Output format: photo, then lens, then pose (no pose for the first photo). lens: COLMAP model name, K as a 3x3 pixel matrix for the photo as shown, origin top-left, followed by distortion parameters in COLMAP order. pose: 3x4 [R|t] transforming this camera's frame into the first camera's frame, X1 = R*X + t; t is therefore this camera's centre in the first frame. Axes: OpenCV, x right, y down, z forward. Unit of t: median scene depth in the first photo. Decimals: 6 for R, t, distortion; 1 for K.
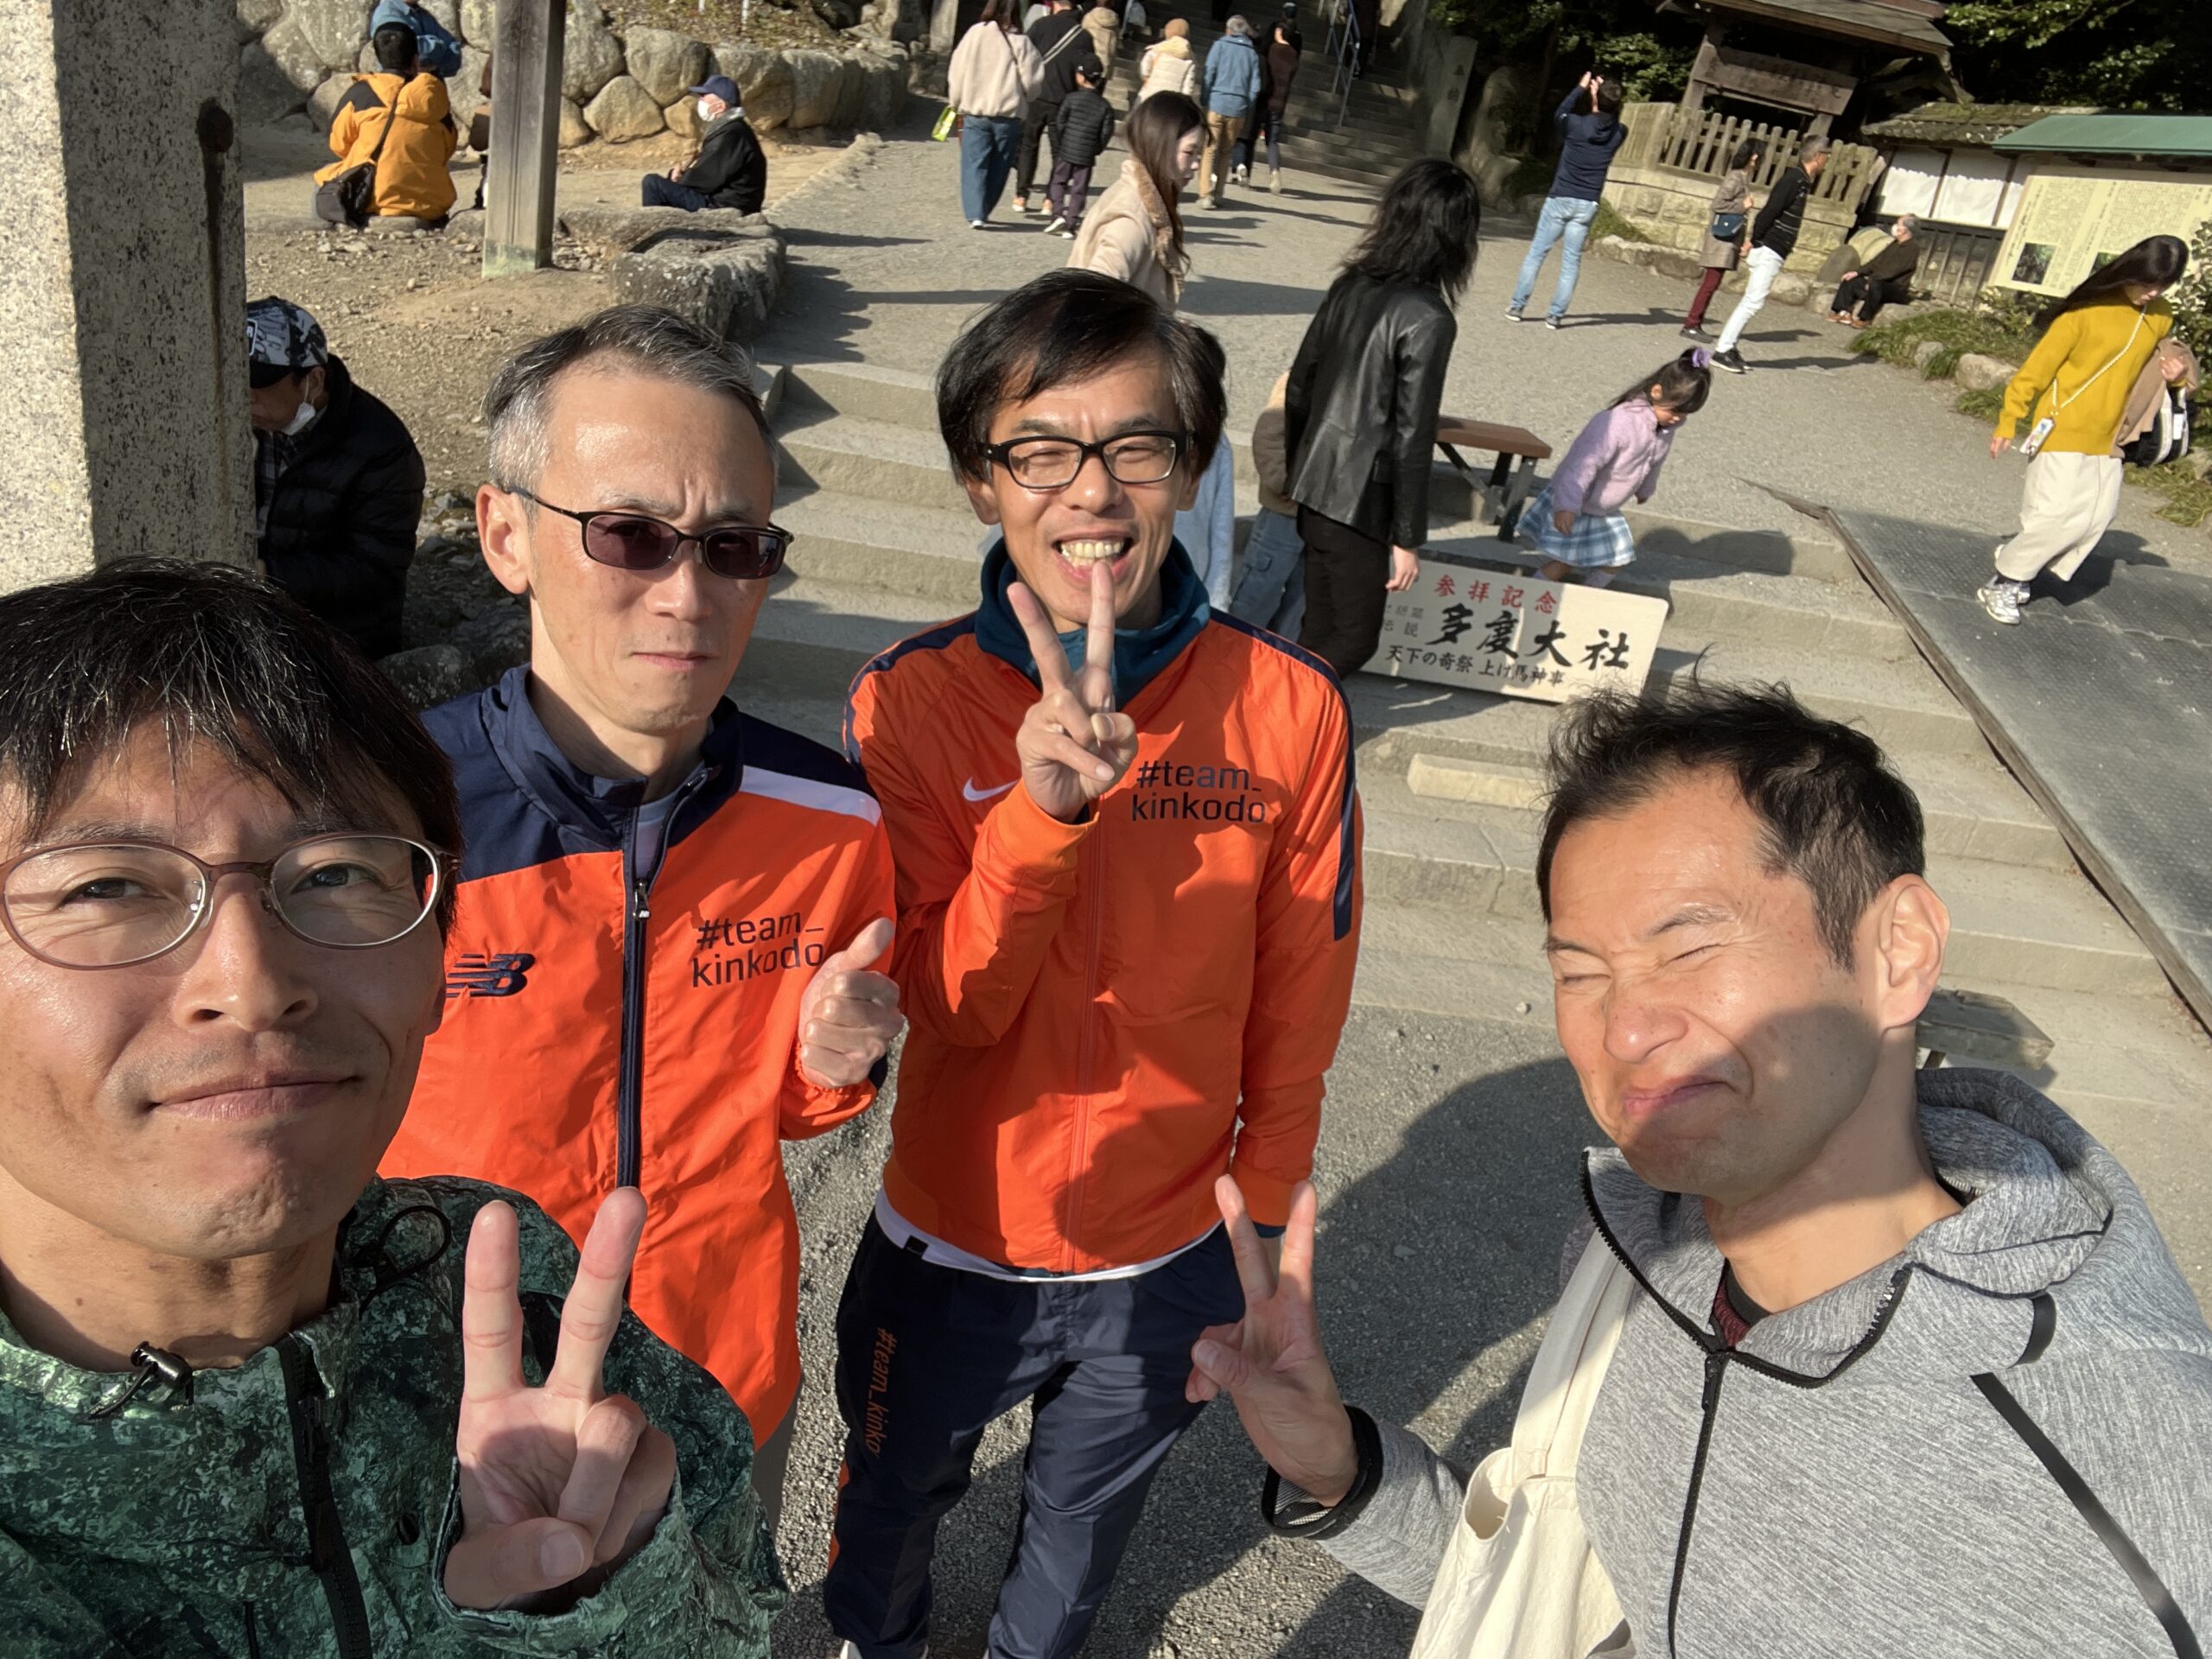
lens RADIAL K [[1521.6, 0, 1098.3], [0, 1521.6, 855.0], [0, 0, 1]] dist [0.097964, -0.117695]
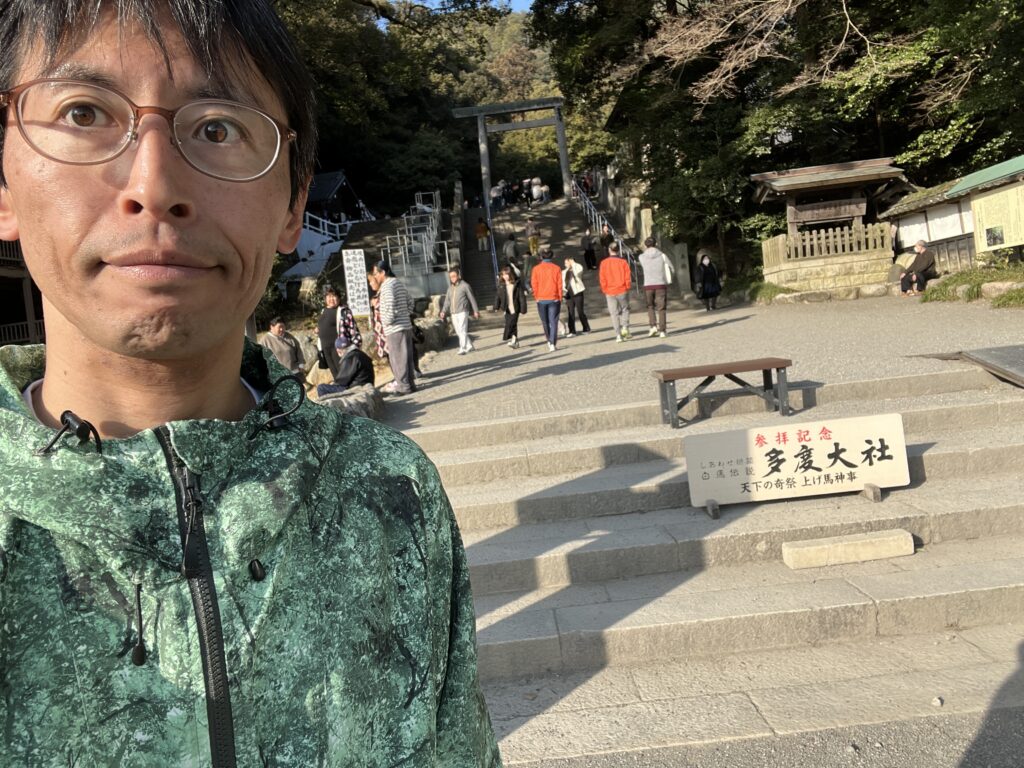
lens RADIAL K [[704.4, 0, 508.5], [0, 704.4, 395.8], [0, 0, 1]] dist [0.097964, -0.117695]
pose [[0.955204, -0.285859, -0.076608, 0.019438], [0.236708, 0.893335, -0.381997, 0.005216], [0.177634, 0.346752, 0.920983, 0.112049]]
